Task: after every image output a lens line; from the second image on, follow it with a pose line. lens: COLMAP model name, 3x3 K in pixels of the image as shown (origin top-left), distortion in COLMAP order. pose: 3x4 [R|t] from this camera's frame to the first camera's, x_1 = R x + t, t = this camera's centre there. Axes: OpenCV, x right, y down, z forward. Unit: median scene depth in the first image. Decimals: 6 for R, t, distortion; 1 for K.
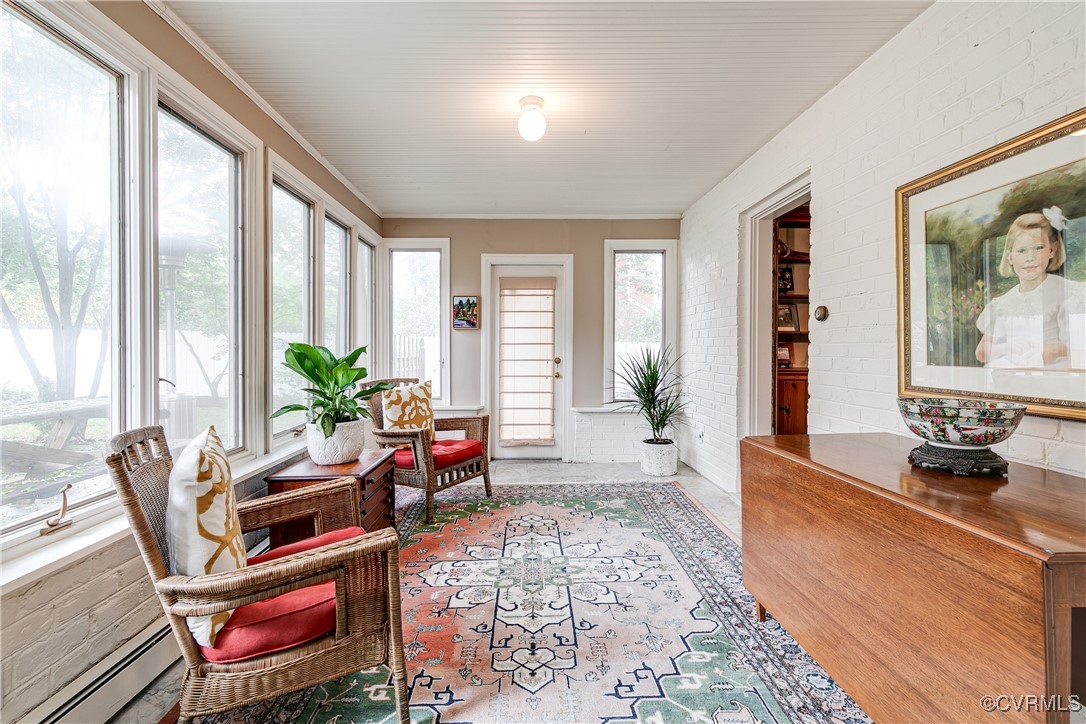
lens RADIAL K [[499.1, 0, 533.9], [0, 499.1, 345.0], [0, 0, 1]] dist [0.012142, -0.000405]
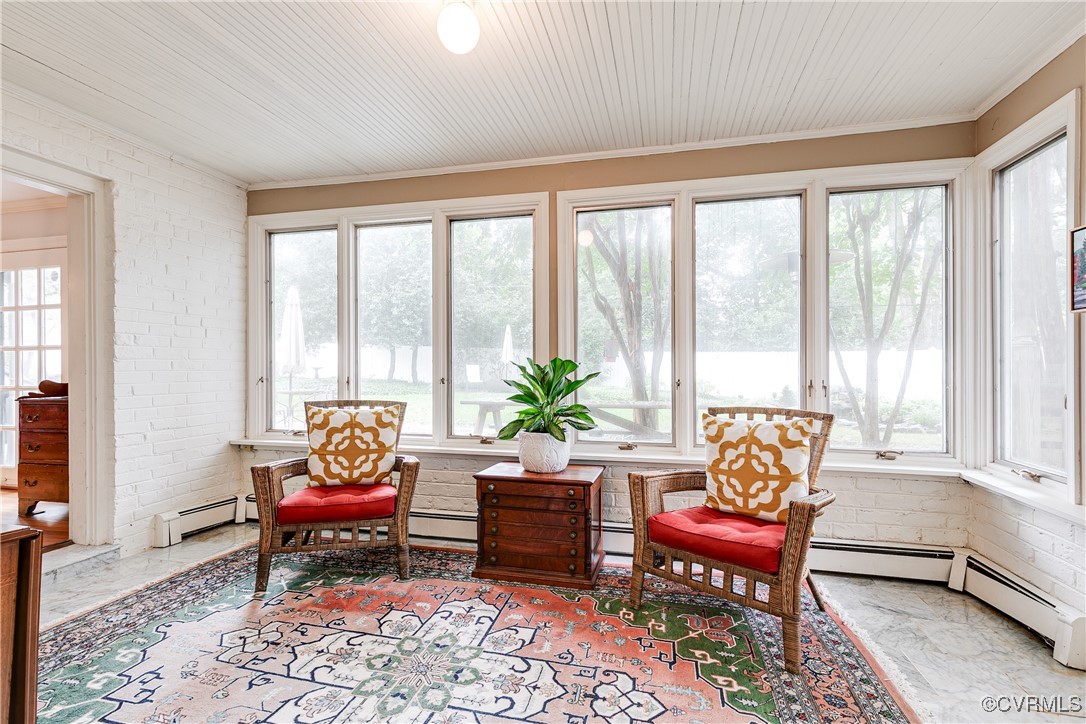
lens RADIAL K [[499.1, 0, 542.5], [0, 499.1, 364.2], [0, 0, 1]] dist [0.012142, -0.000405]
pose [[-0.256829, 0.002620, -0.966453, 0.674475], [0.005969, 0.999982, 0.001125, 0.012968], [0.966439, -0.005480, -0.256840, 1.404571]]
